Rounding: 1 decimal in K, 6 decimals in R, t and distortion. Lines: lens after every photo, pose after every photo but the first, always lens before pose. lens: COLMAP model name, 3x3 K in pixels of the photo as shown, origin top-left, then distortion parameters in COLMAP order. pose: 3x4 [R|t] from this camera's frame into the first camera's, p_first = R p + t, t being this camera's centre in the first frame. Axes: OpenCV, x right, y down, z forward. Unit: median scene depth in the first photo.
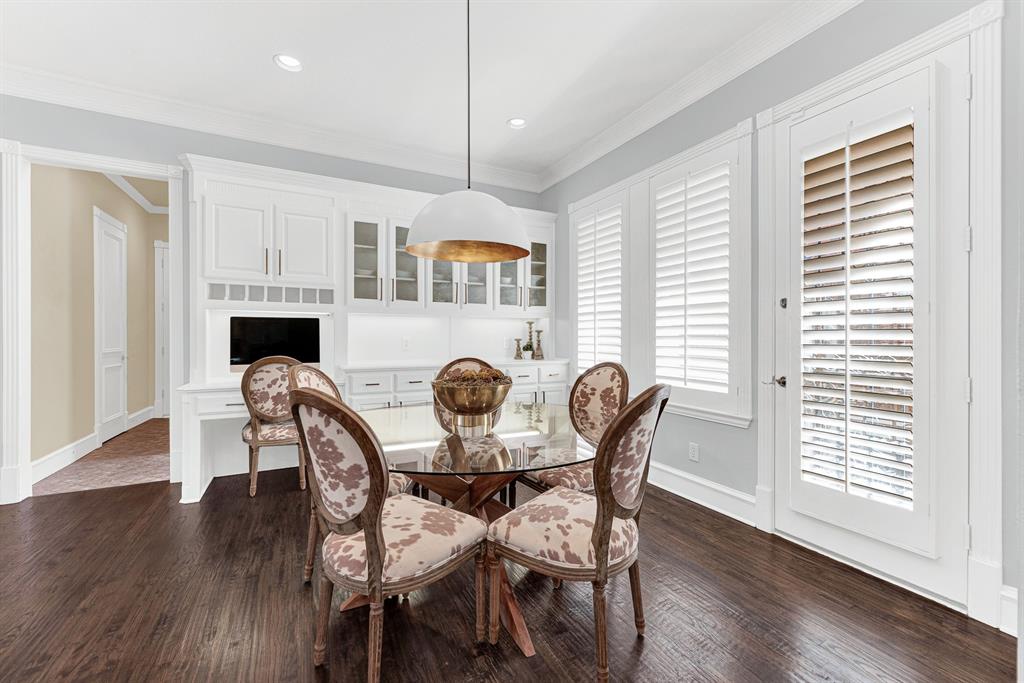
lens RADIAL K [[418.9, 0, 515.0], [0, 418.9, 336.2], [0, 0, 1]] dist [0.000819, -0.000170]
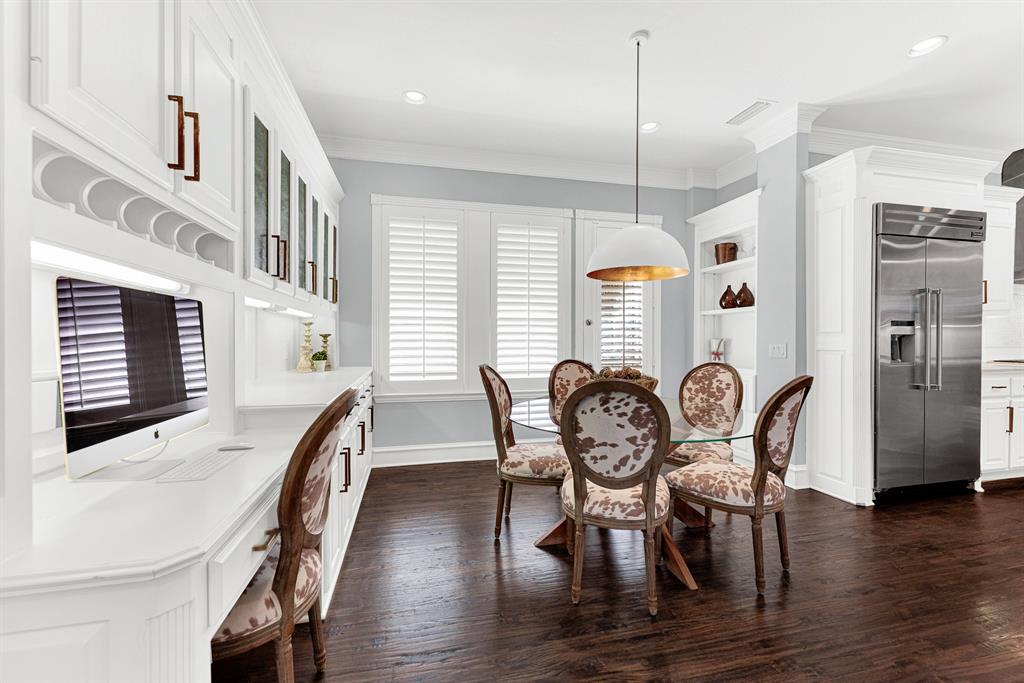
lens RADIAL K [[418.9, 0, 509.0], [0, 418.9, 342.8], [0, 0, 1]] dist [0.000819, -0.000170]
pose [[0.250239, -0.005117, 0.968171, -0.860369], [0.002610, 0.999986, 0.004610, -0.000226], [-0.968181, 0.001373, 0.250249, 0.642020]]
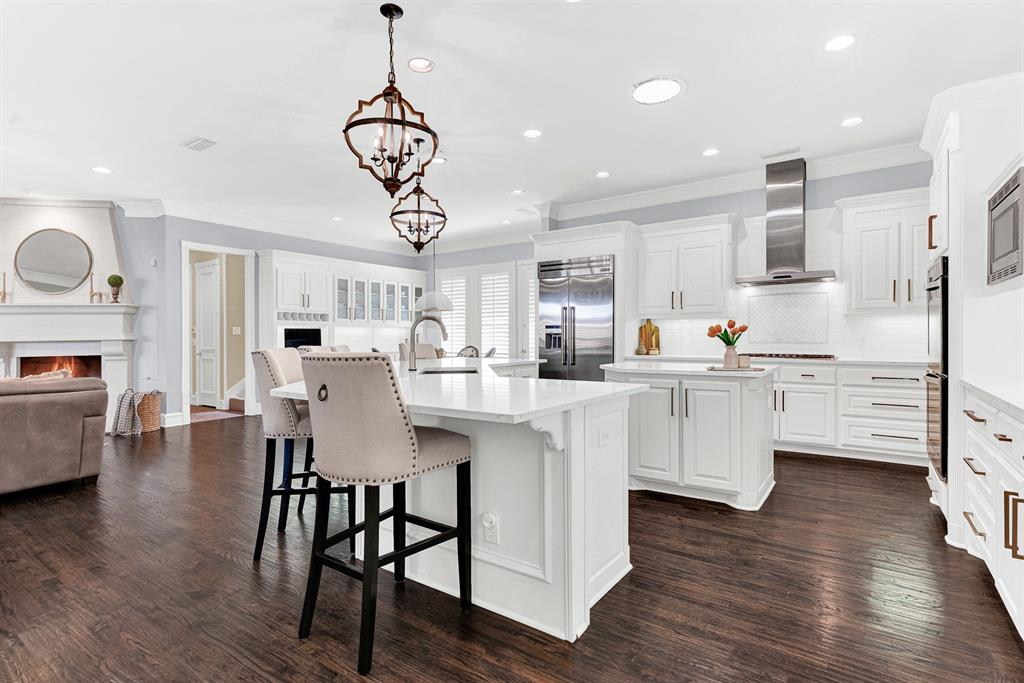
lens RADIAL K [[494.1, 0, 511.3], [0, 494.1, 336.5], [0, 0, 1]] dist [0.000834, -0.000624]
pose [[0.893044, -0.007943, 0.449898, -0.767153], [0.007350, 0.999968, 0.003065, -0.007474], [-0.449908, 0.000570, 0.893075, -1.563571]]
